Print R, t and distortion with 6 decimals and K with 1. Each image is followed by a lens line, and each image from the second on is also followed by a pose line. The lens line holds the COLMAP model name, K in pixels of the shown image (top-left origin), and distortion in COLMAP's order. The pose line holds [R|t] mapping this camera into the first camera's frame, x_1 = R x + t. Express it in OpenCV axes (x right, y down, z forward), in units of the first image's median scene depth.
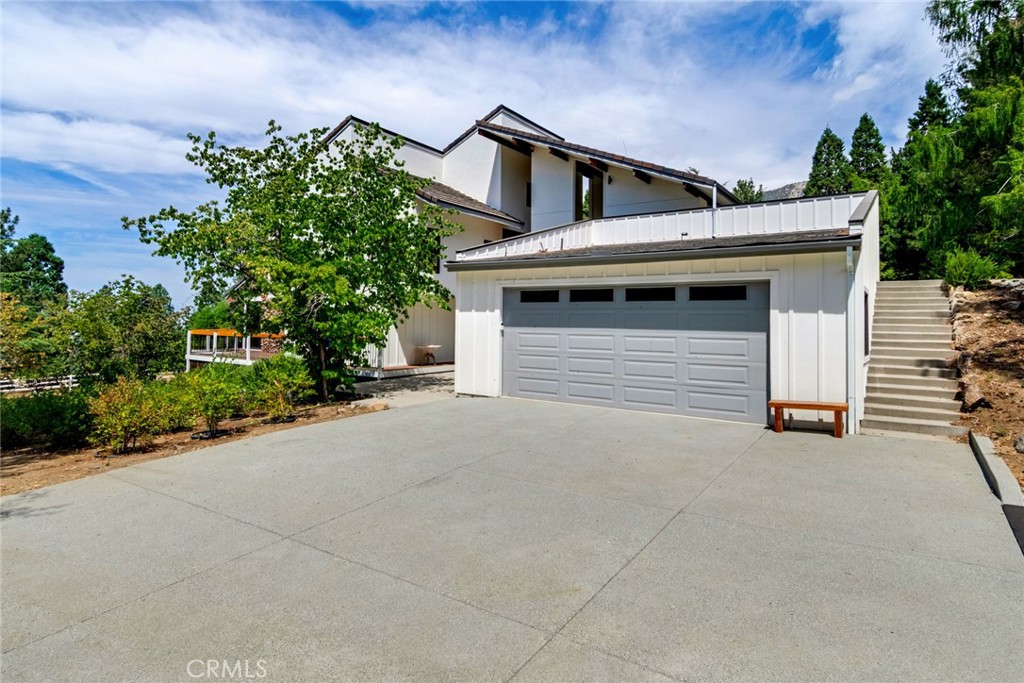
lens RADIAL K [[572.2, 0, 512.0], [0, 572.2, 341.5], [0, 0, 1]] dist [0.002215, 0.000016]
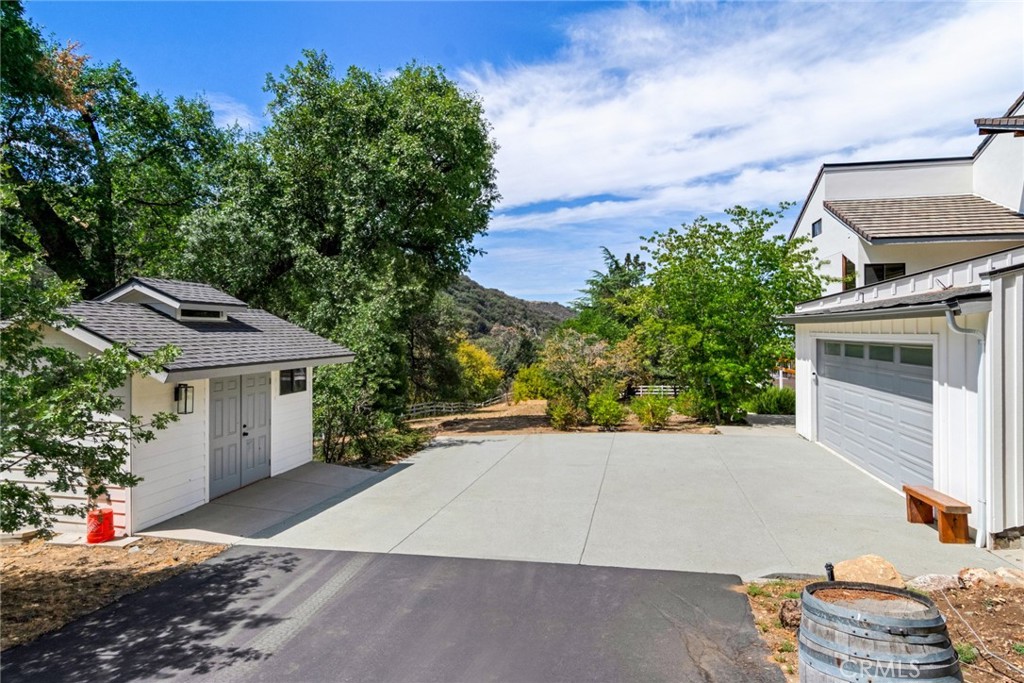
lens RADIAL K [[572.2, 0, 512.0], [0, 572.2, 341.5], [0, 0, 1]] dist [0.002215, 0.000016]
pose [[0.387167, -0.002611, -0.922006, 0.747505], [-0.021104, 0.999709, -0.011694, -0.066227], [0.921768, 0.023986, 0.386999, 0.065061]]
